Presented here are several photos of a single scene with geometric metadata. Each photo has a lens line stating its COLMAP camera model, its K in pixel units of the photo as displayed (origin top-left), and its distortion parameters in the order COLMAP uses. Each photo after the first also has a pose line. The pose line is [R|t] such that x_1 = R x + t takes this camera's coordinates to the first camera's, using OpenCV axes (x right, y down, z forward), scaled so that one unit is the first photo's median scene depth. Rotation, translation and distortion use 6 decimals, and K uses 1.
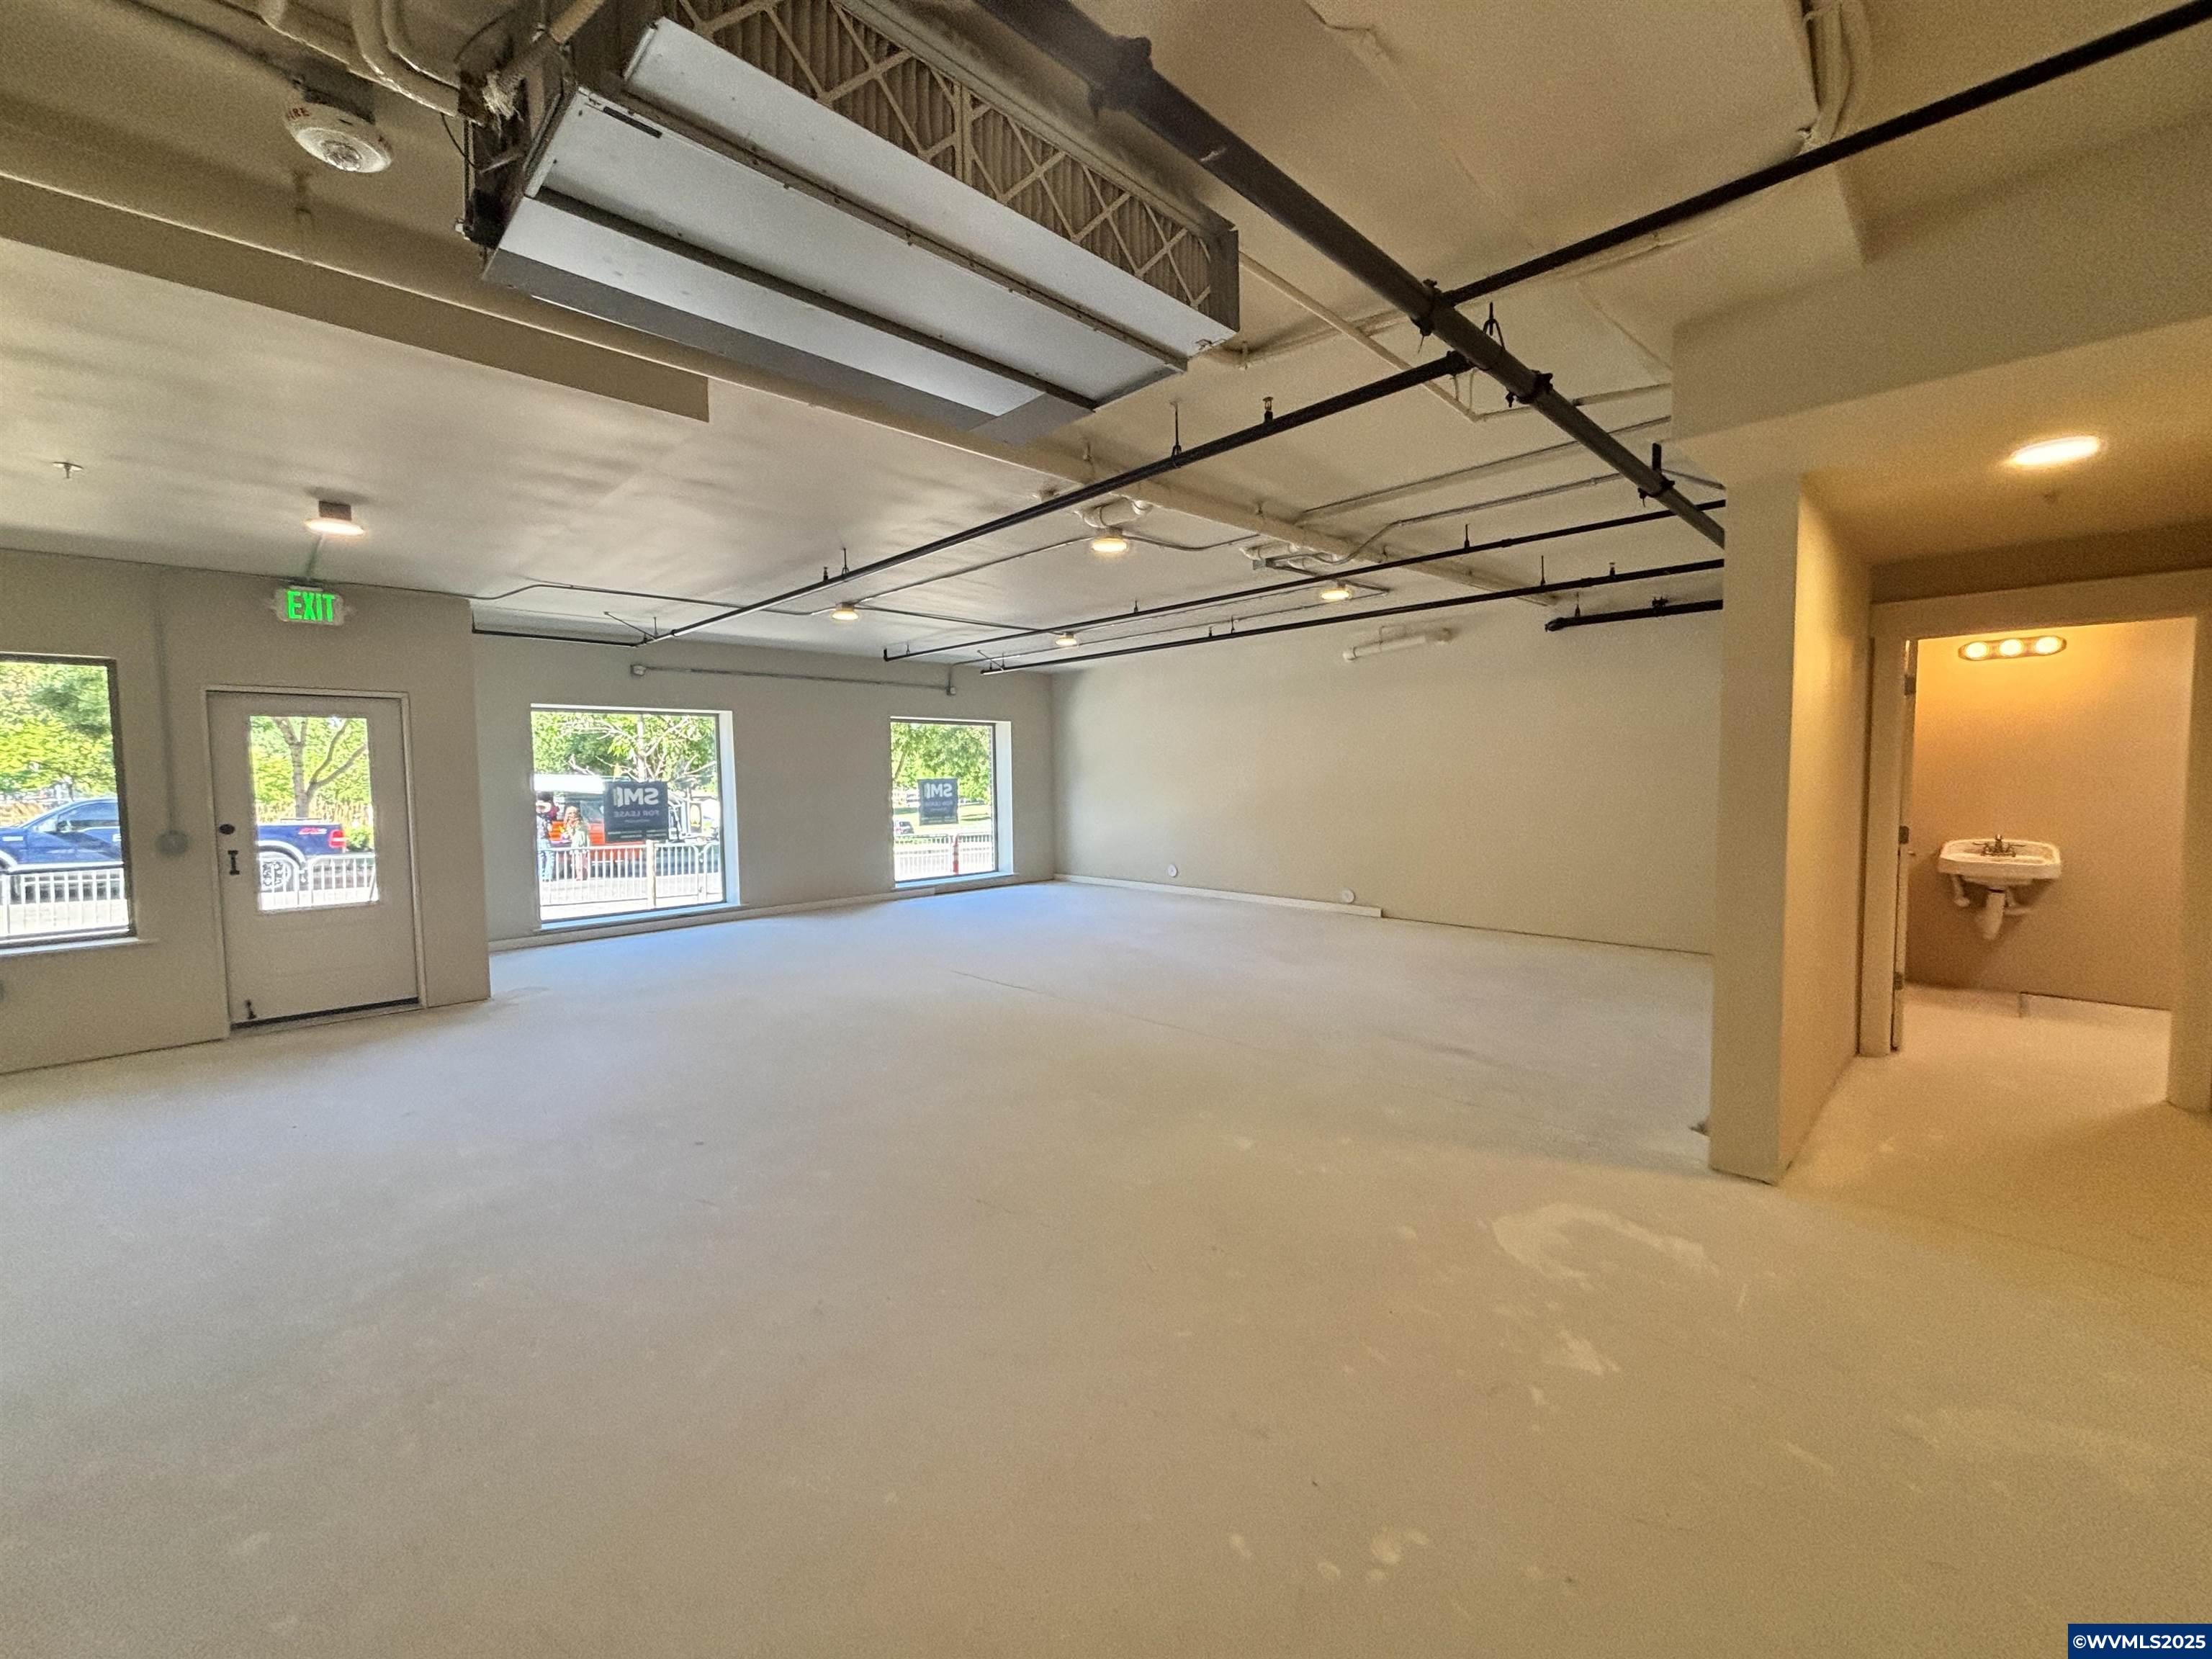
lens RADIAL K [[893.8, 0, 1102.9], [0, 893.8, 832.3], [0, 0, 1]] dist [0.001040, -0.000800]
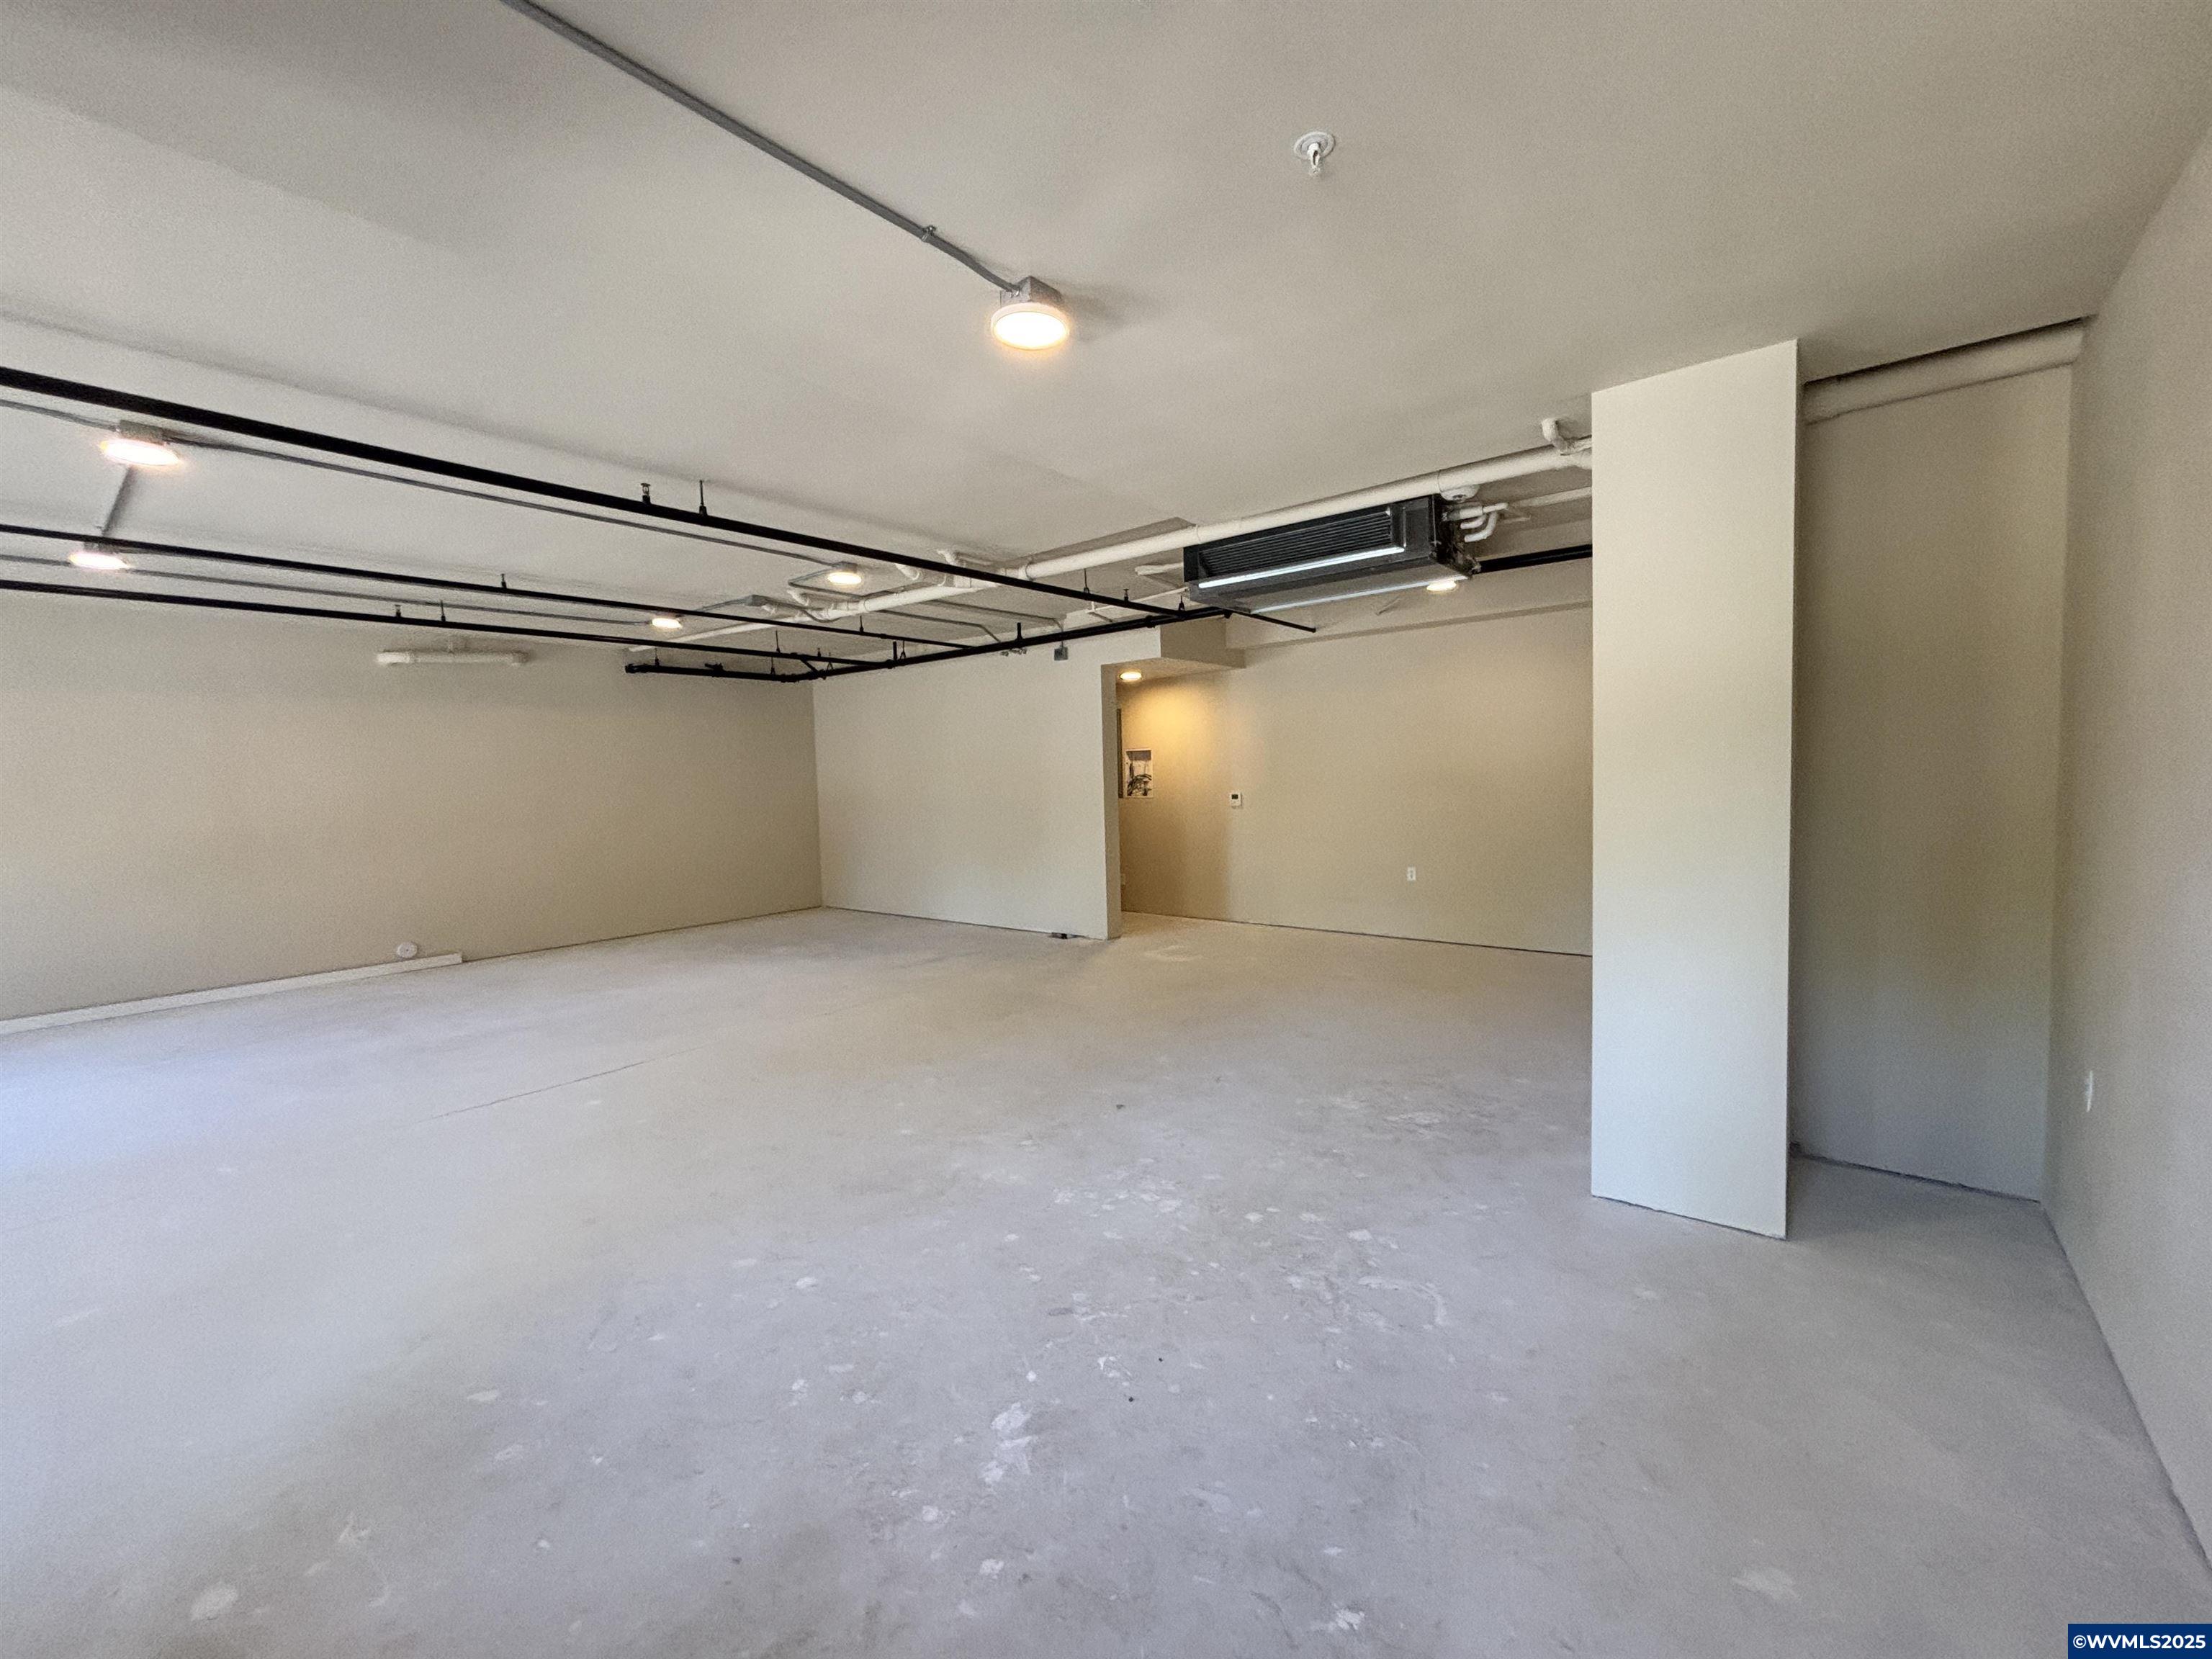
lens RADIAL K [[893.8, 0, 1097.0], [0, 893.8, 830.7], [0, 0, 1]] dist [0.001040, -0.000800]
pose [[-0.111070, -0.046838, 0.992708, -0.722245], [0.101791, 0.993099, 0.058246, -0.024664], [-0.988586, 0.107518, -0.105536, 0.528073]]
